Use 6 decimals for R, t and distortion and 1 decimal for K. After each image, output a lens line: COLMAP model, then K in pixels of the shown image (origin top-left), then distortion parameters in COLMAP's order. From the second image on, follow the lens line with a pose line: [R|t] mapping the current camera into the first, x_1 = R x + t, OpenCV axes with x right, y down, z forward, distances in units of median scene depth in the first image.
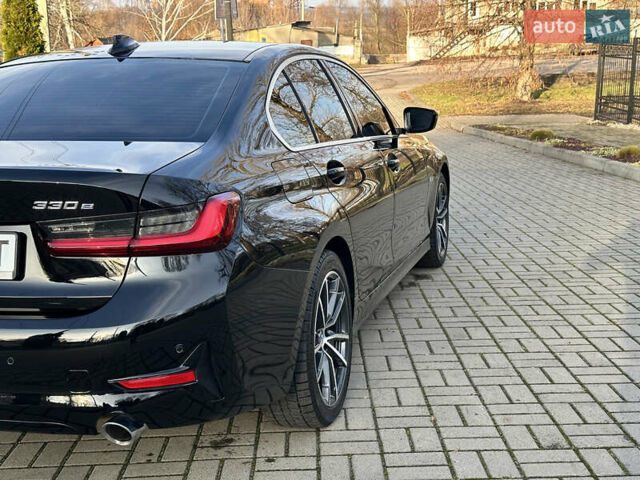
lens RADIAL K [[803.6, 0, 320.0], [0, 803.6, 228.0], [0, 0, 1]] dist [-0.009044, -0.025842]
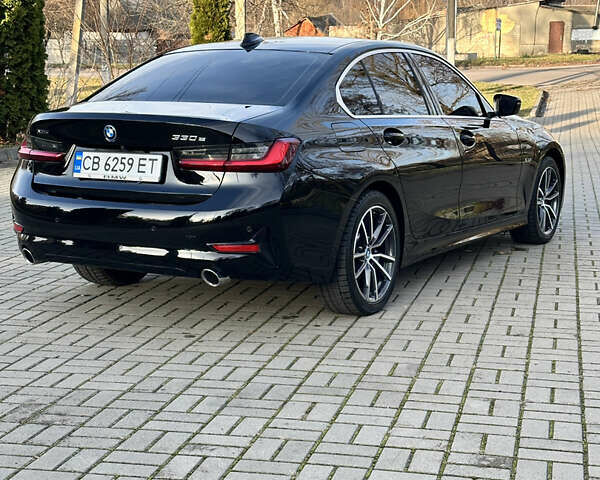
lens RADIAL K [[955.0, 0, 300.0], [0, 955.0, 240.0], [0, 0, 1]] dist [0.032035, 0.078378]
pose [[0.963483, 0.069381, -0.258627, 0.343316], [-0.070699, 0.997489, 0.004211, 0.124930], [0.258269, 0.014227, 0.965968, -0.685462]]
